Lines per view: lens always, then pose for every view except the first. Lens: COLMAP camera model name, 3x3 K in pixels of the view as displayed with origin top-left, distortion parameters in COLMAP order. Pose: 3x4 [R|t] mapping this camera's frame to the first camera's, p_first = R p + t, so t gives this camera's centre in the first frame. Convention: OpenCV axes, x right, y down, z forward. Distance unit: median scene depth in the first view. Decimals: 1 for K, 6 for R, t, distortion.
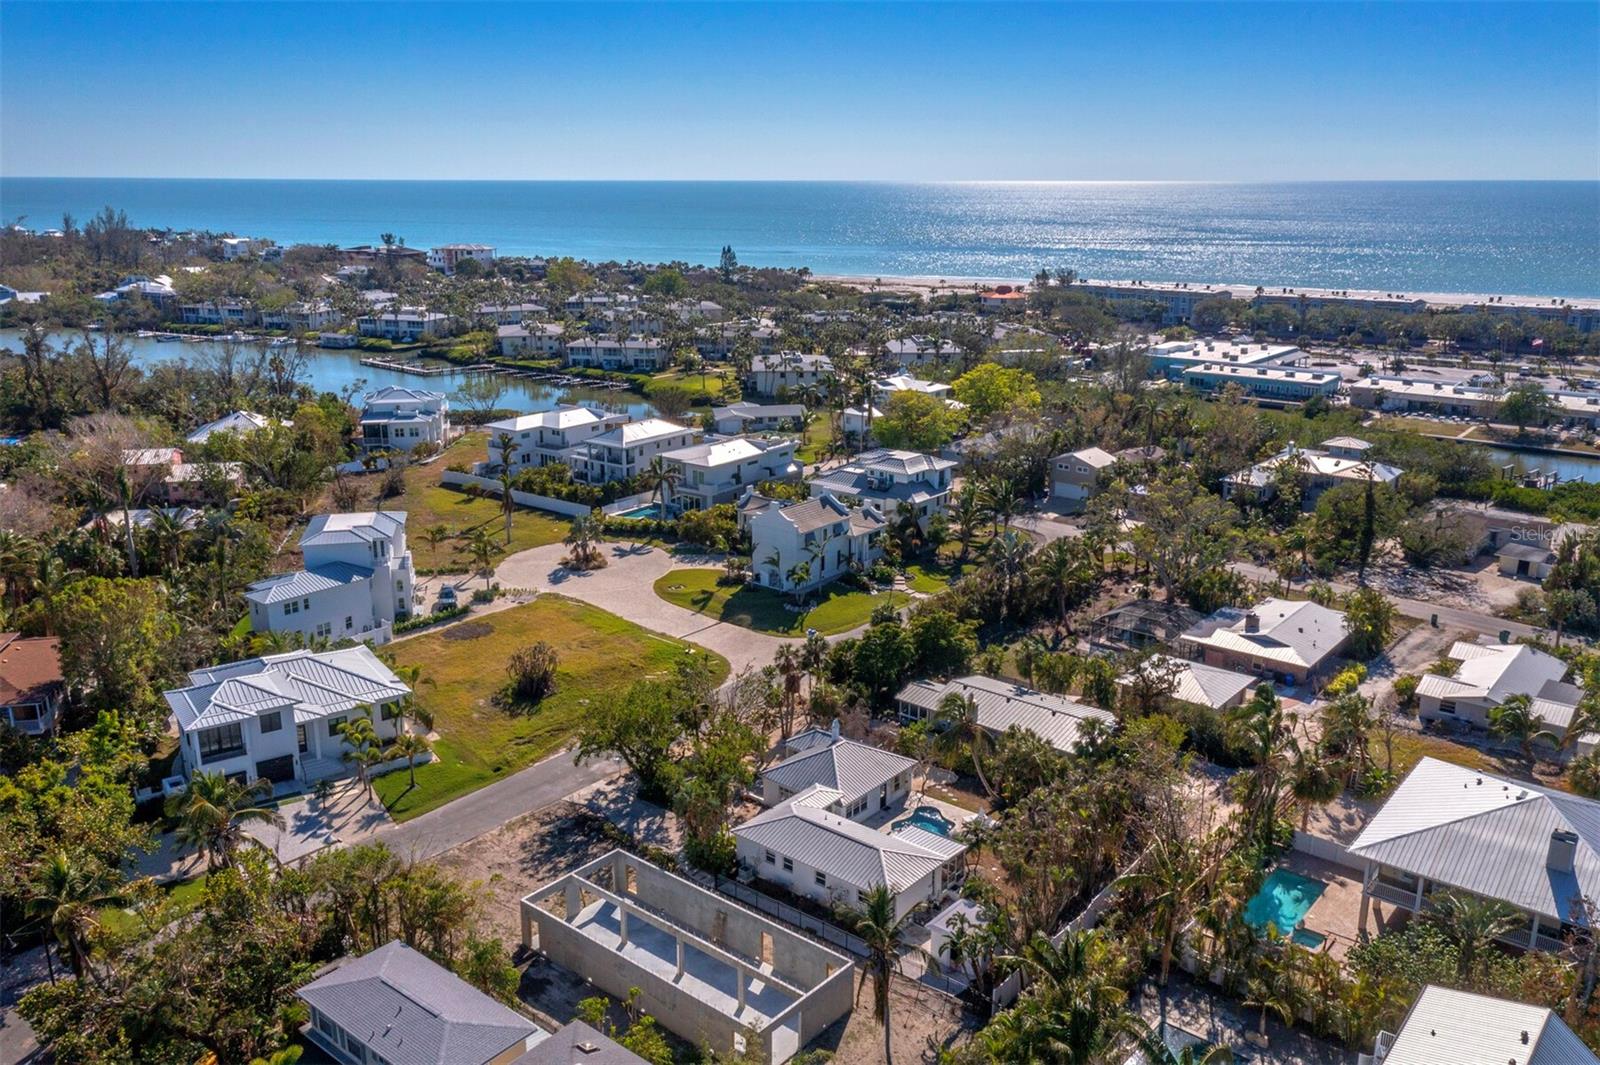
lens RADIAL K [[1293.7, 0, 792.9], [0, 1293.7, 530.5], [0, 0, 1]] dist [0.001304, 0.023063]
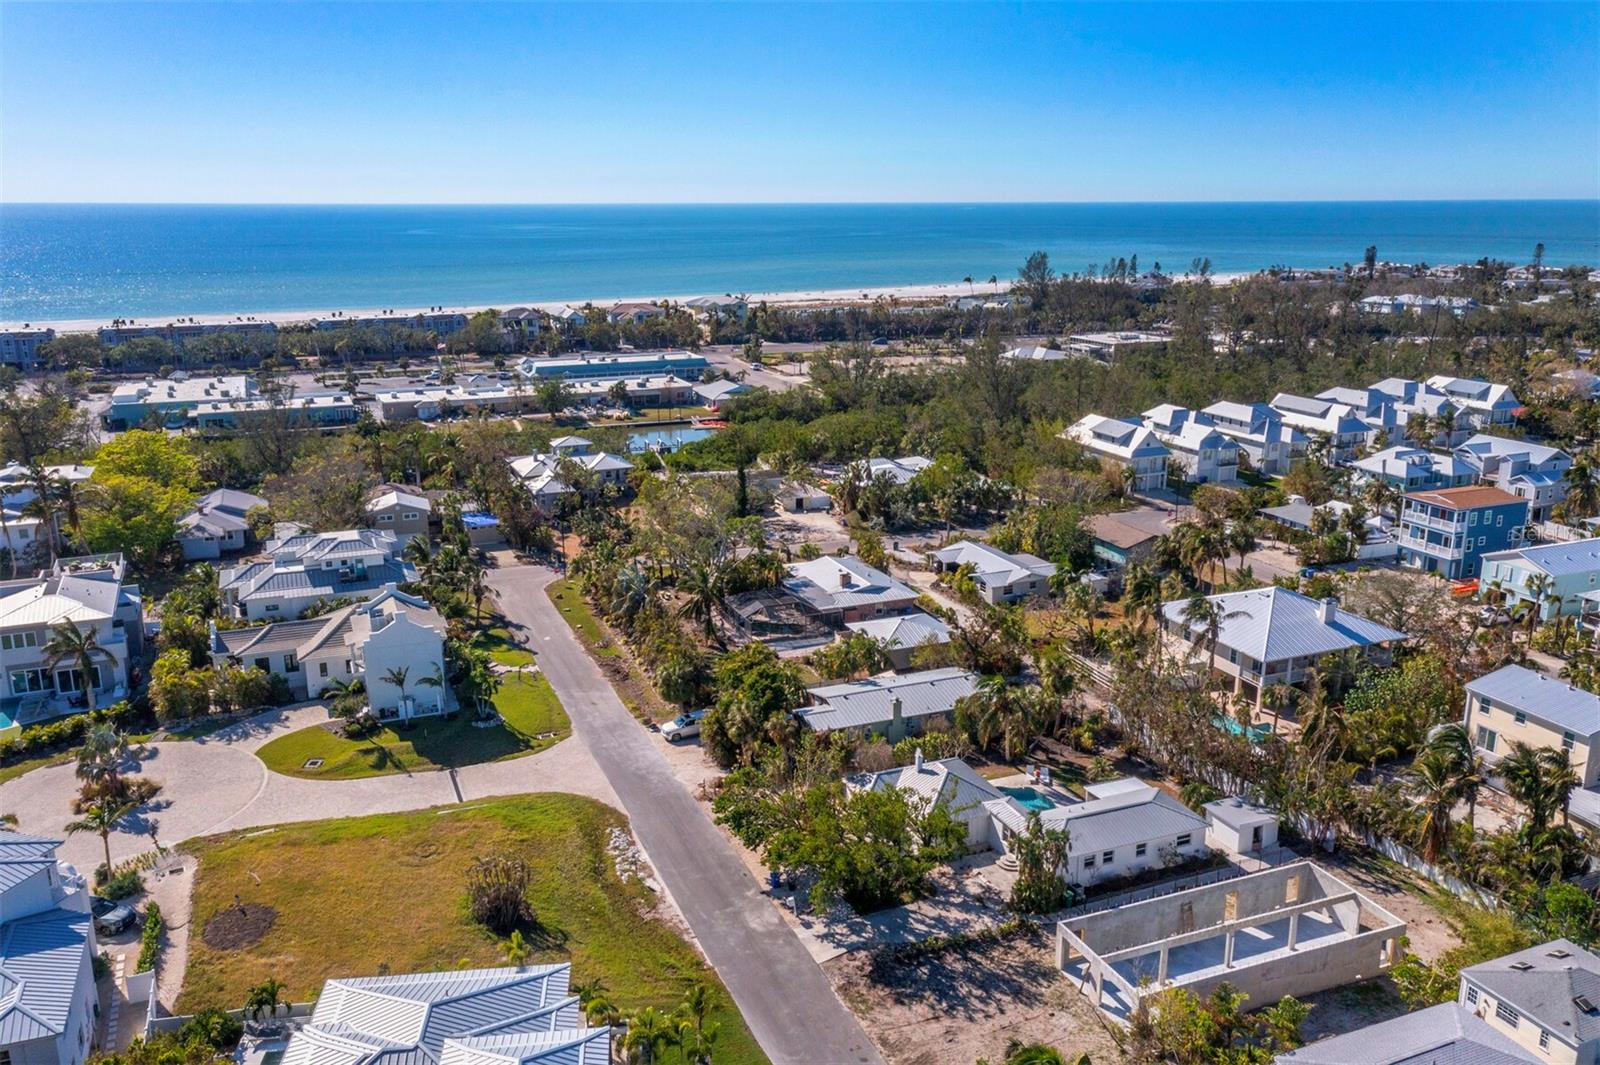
lens RADIAL K [[1293.7, 0, 801.1], [0, 1293.7, 534.2], [0, 0, 1]] dist [0.001304, 0.023063]
pose [[0.449194, -0.222999, 0.865157, -0.576739], [0.235281, 0.963694, 0.126238, -0.109023], [-0.861897, 0.146850, 0.485353, 0.404725]]
